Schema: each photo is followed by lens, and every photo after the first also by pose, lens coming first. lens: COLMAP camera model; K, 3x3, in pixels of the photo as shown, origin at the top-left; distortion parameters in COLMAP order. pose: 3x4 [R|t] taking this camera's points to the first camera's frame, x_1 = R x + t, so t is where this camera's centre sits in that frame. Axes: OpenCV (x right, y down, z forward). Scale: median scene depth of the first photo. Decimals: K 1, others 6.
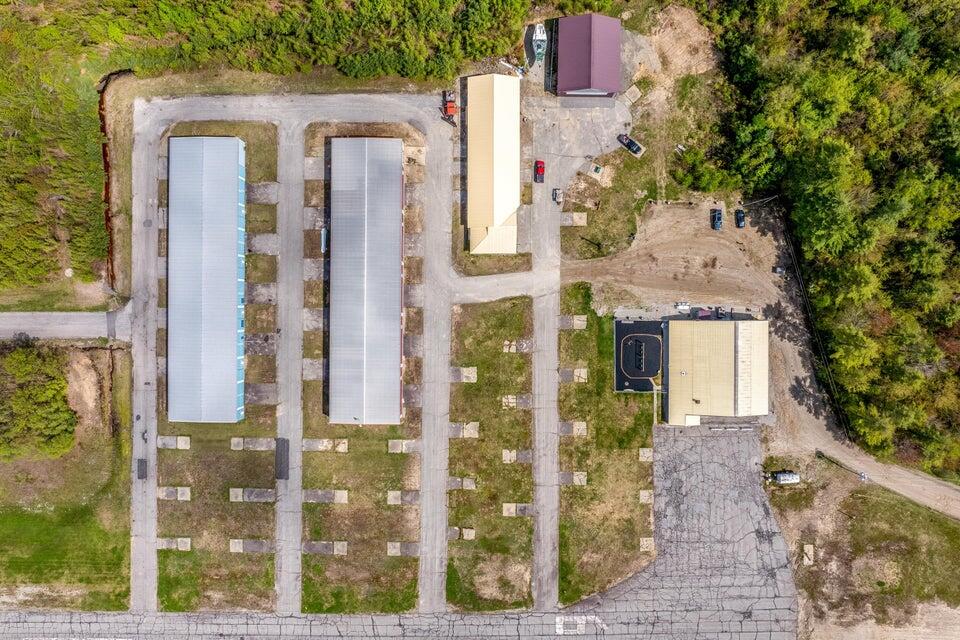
lens RADIAL K [[679.8, 0, 480.0], [0, 679.8, 320.0], [0, 0, 1]] dist [-0.039164, 0.002348]
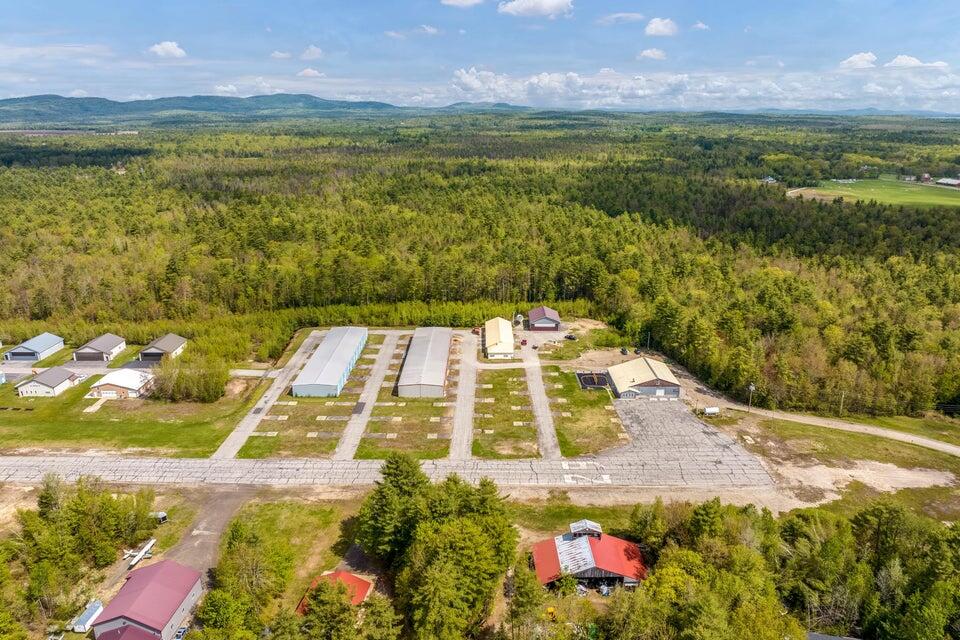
lens RADIAL K [[679.8, 0, 480.0], [0, 679.8, 320.0], [0, 0, 1]] dist [-0.039164, 0.002348]
pose [[0.999937, 0.009525, 0.005977, -0.044434], [0.003004, 0.285951, -0.958240, 1.542590], [-0.010836, 0.958197, 0.285904, 0.404369]]
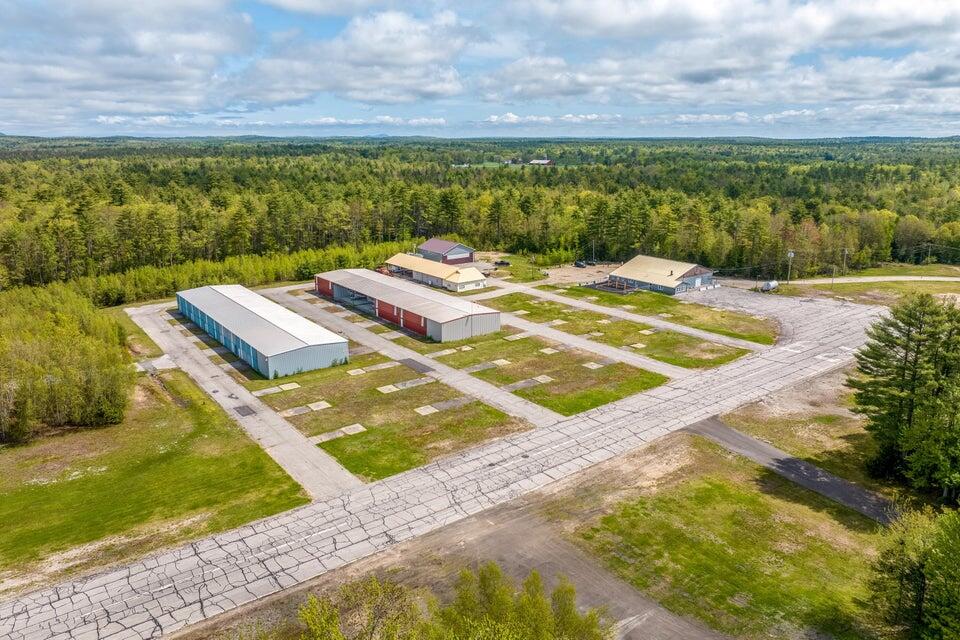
lens RADIAL K [[679.8, 0, 480.0], [0, 679.8, 320.0], [0, 0, 1]] dist [-0.039164, 0.002348]
pose [[0.792633, -0.148286, 0.591392, -0.704641], [0.609699, 0.191440, -0.769167, 0.868739], [0.000841, 0.970238, 0.242151, 0.752021]]
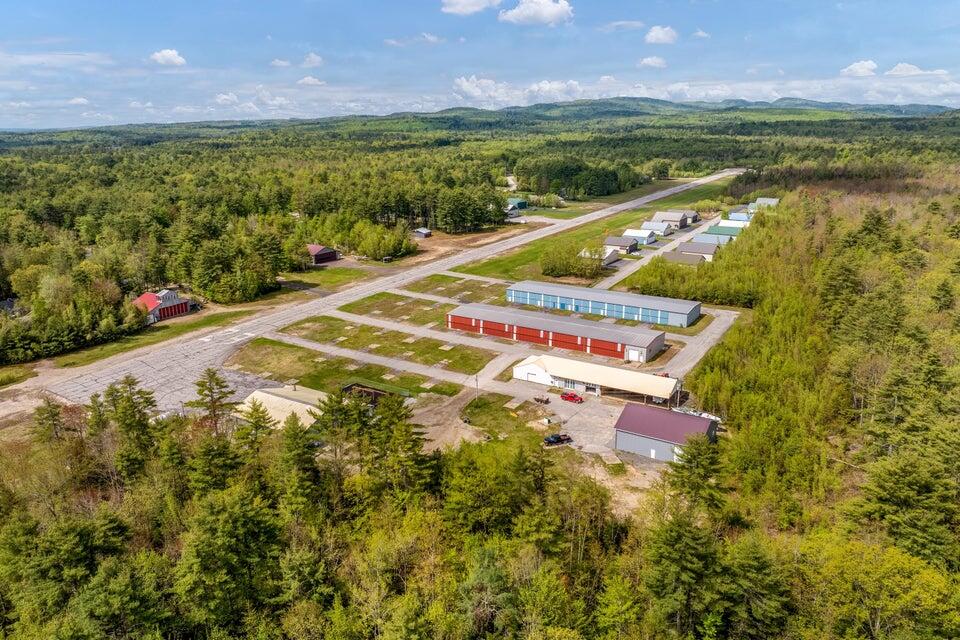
lens RADIAL K [[679.8, 0, 480.0], [0, 679.8, 320.0], [0, 0, 1]] dist [-0.039164, 0.002348]
pose [[-0.531362, 0.255686, -0.807638, 0.933271], [-0.847110, -0.151709, 0.509303, -0.591020], [0.007696, 0.954782, 0.297207, 0.586563]]
